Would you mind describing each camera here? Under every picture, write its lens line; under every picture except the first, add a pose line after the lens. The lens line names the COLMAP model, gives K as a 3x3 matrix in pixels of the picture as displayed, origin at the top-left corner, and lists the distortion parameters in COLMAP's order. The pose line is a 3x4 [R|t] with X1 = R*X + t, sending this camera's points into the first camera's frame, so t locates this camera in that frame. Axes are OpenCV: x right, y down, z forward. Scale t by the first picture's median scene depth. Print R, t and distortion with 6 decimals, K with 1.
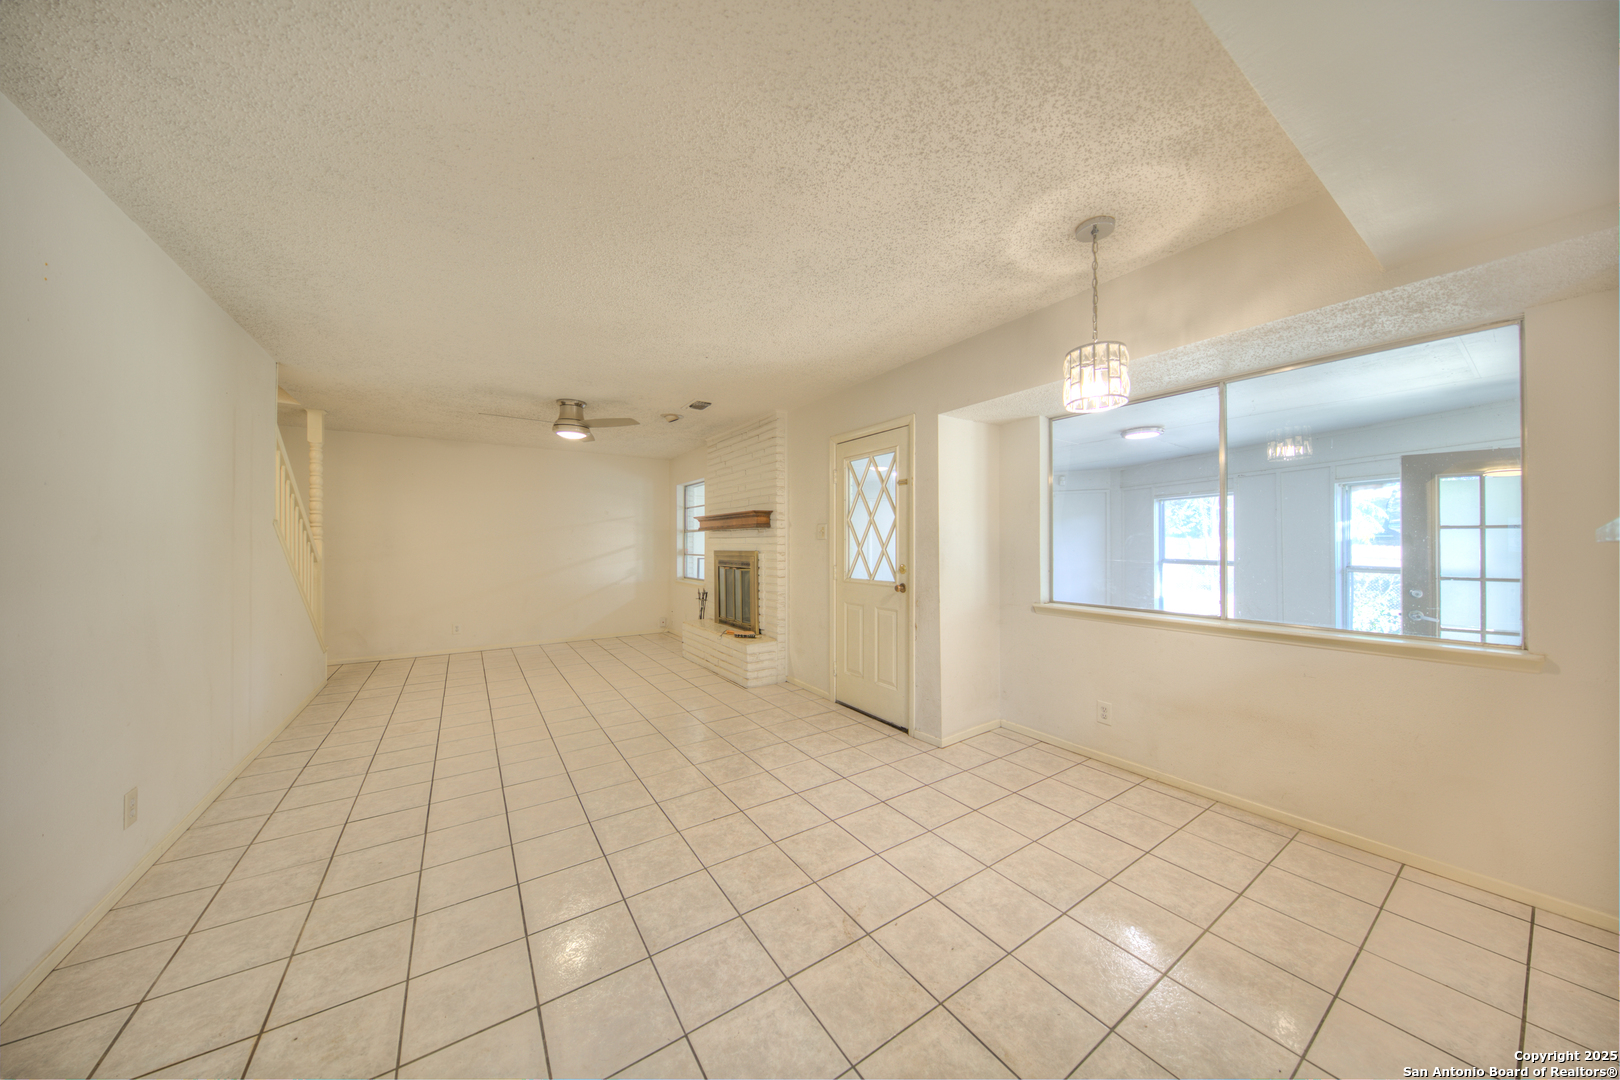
lens RADIAL K [[516.0, 0, 812.3], [0, 516.0, 539.9], [0, 0, 1]] dist [0.004684, -0.003972]
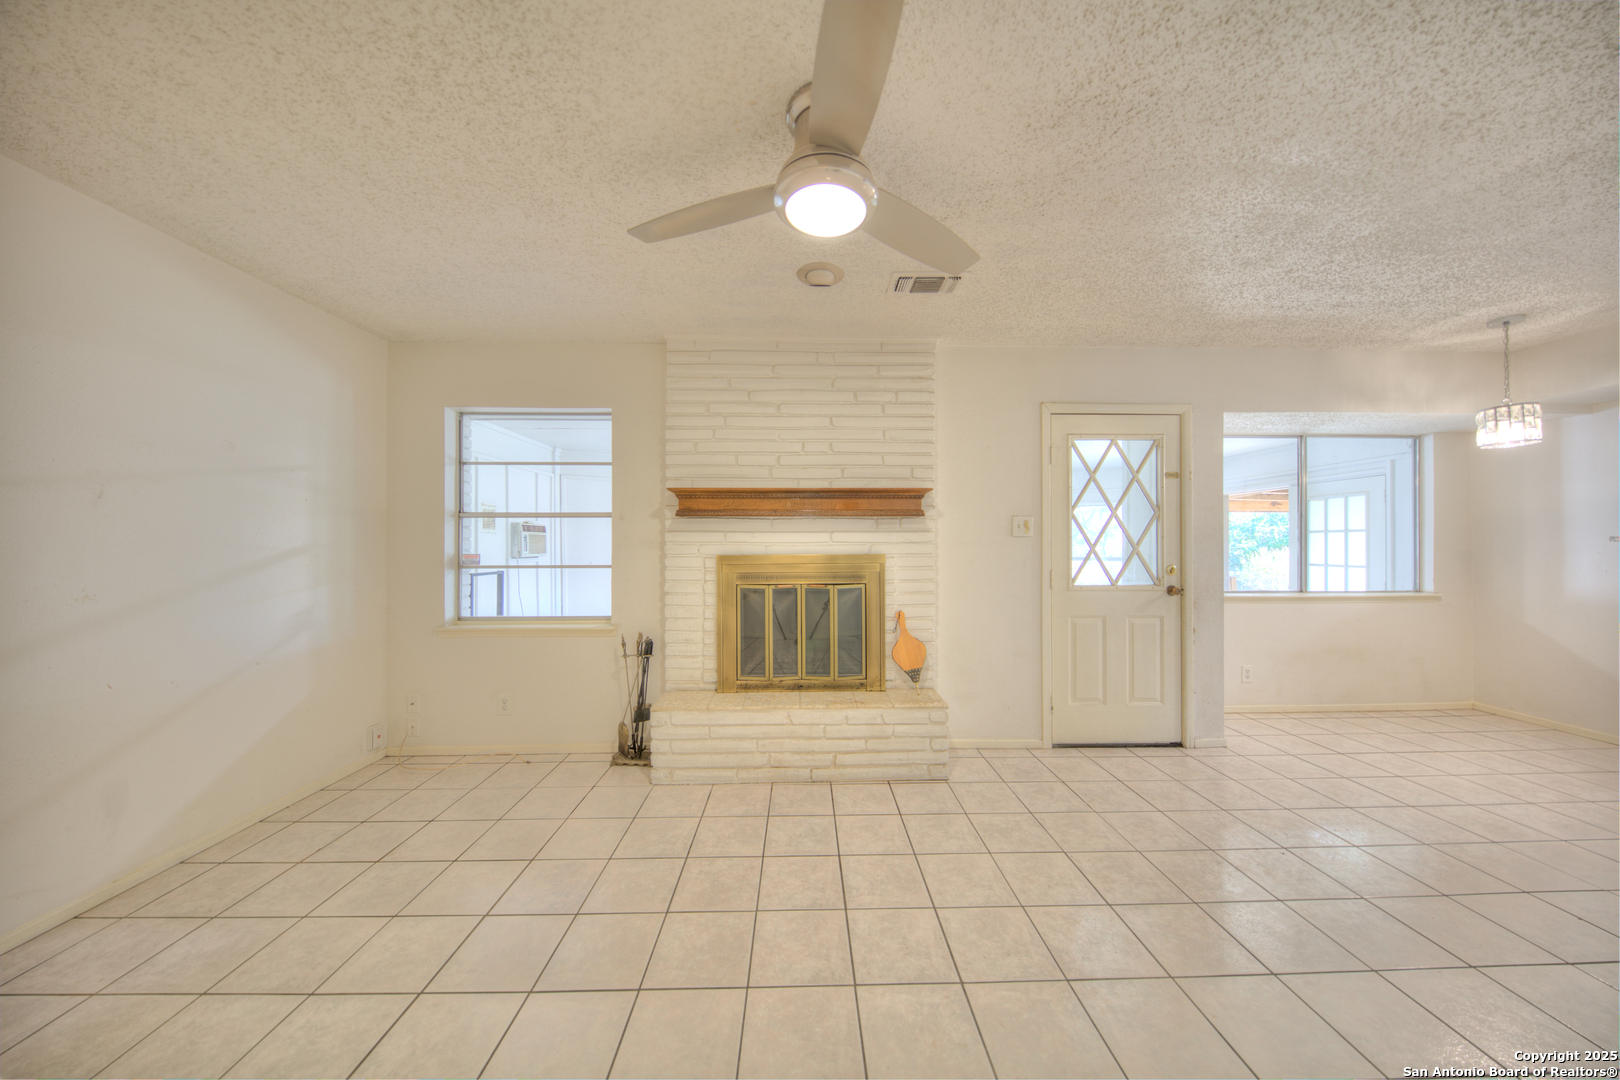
lens RADIAL K [[516.0, 0, 812.3], [0, 516.0, 539.9], [0, 0, 1]] dist [0.004684, -0.003972]
pose [[0.535372, 0.007209, 0.844585, -0.829230], [-0.006582, 0.999969, -0.004362, 0.009734], [-0.844591, -0.003224, 0.535403, 0.919953]]
